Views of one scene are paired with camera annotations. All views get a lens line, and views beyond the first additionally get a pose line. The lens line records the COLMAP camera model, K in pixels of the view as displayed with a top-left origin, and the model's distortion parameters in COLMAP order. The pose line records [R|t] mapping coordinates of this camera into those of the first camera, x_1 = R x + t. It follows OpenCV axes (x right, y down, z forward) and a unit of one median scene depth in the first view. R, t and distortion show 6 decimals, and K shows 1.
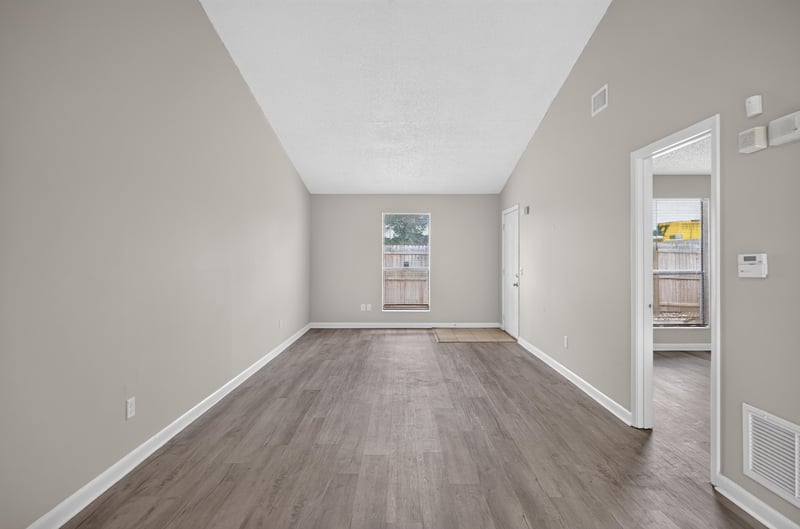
lens RADIAL K [[418.5, 0, 391.4], [0, 418.5, 253.6], [0, 0, 1]] dist [-0.015651, 0.003603]
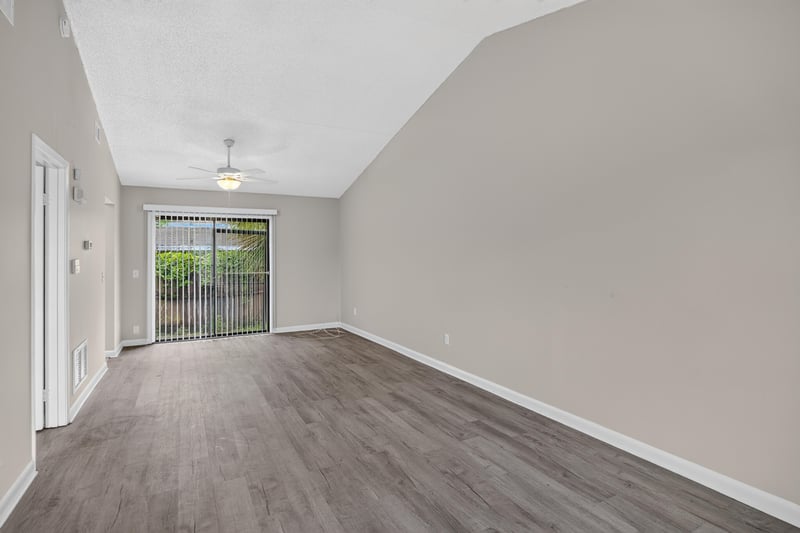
lens RADIAL K [[414.9, 0, 409.3], [0, 414.9, 250.5], [0, 0, 1]] dist [-0.015694, 0.002679]
pose [[-0.865086, 0.005477, -0.501594, 0.327987], [0.016208, 0.999724, -0.017036, 0.008898], [0.501362, -0.022867, -0.864935, 1.948285]]
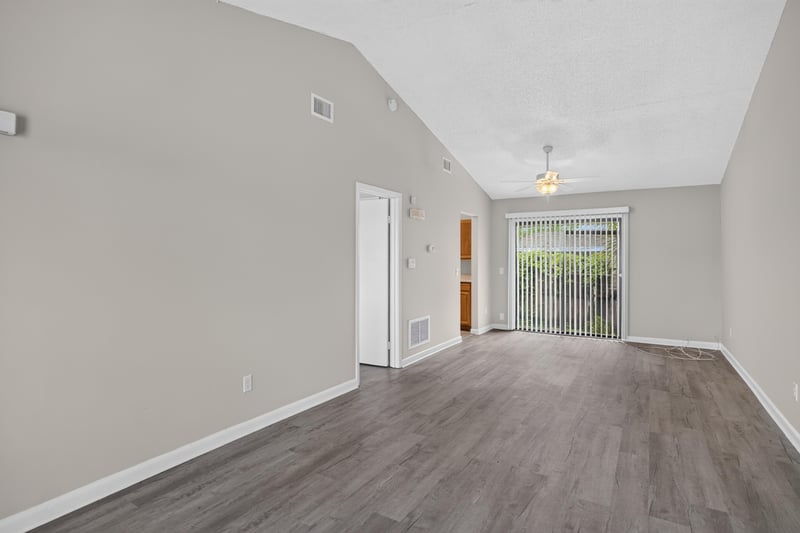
lens RADIAL K [[414.9, 0, 402.4], [0, 414.9, 253.7], [0, 0, 1]] dist [-0.015694, 0.002679]
pose [[-0.868501, 0.007070, 0.495637, -0.194016], [-0.002841, 0.999811, -0.019239, 0.012739], [-0.495679, -0.018117, -0.868317, 1.973735]]
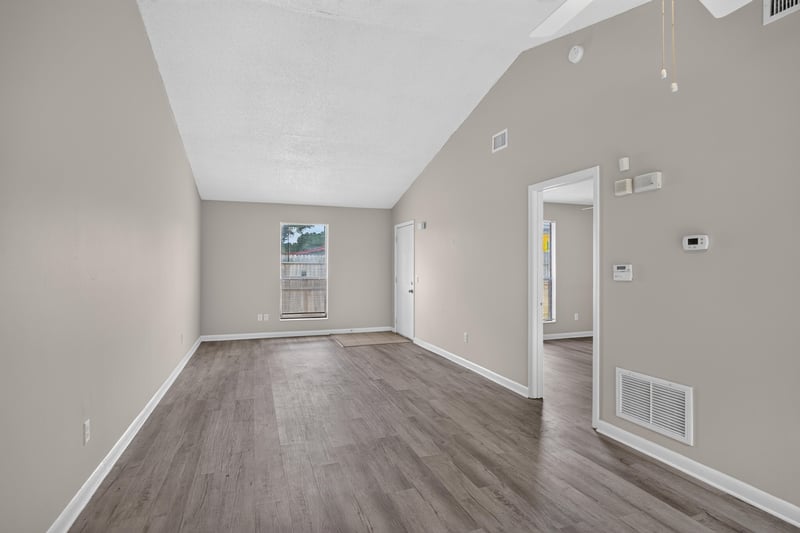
lens RADIAL K [[414.9, 0, 395.7], [0, 414.9, 261.5], [0, 0, 1]] dist [-0.015694, 0.002679]
pose [[0.939185, 0.006114, 0.343356, -0.237410], [-0.004755, 0.999977, -0.004801, 0.000396], [-0.343378, 0.002876, 0.939193, -0.061004]]
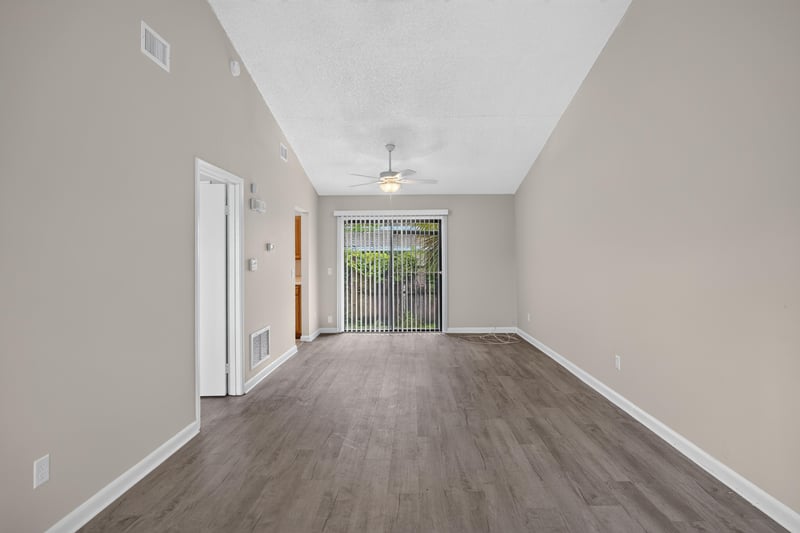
lens RADIAL K [[414.9, 0, 403.6], [0, 414.9, 249.7], [0, 0, 1]] dist [-0.015694, 0.002679]
pose [[-0.999927, 0.011920, -0.002166, 0.080596], [0.011974, 0.999572, -0.026698, 0.011974], [0.001846, -0.026722, -0.999641, 1.890823]]
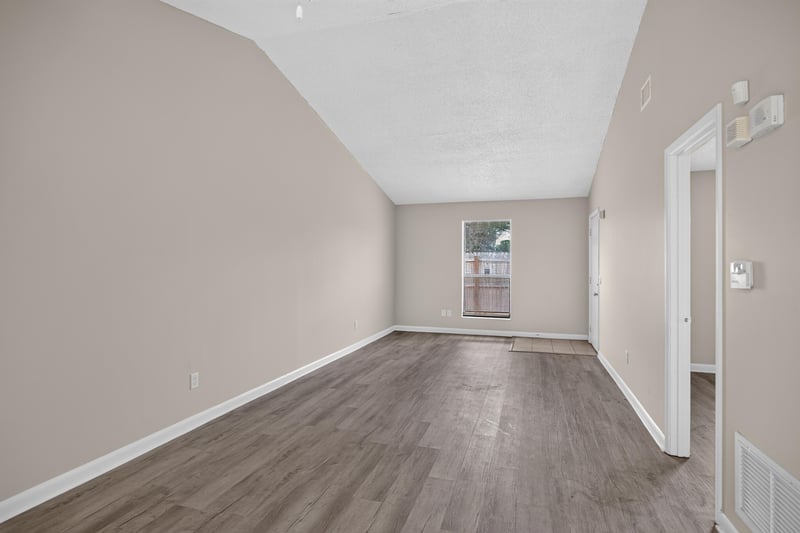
lens RADIAL K [[414.9, 0, 390.9], [0, 414.9, 260.9], [0, 0, 1]] dist [-0.015694, 0.002679]
pose [[0.954286, 0.001276, -0.298891, 0.261117], [-0.000956, 0.999999, 0.001216, -0.001306], [0.298893, -0.000874, 0.954286, -0.029971]]
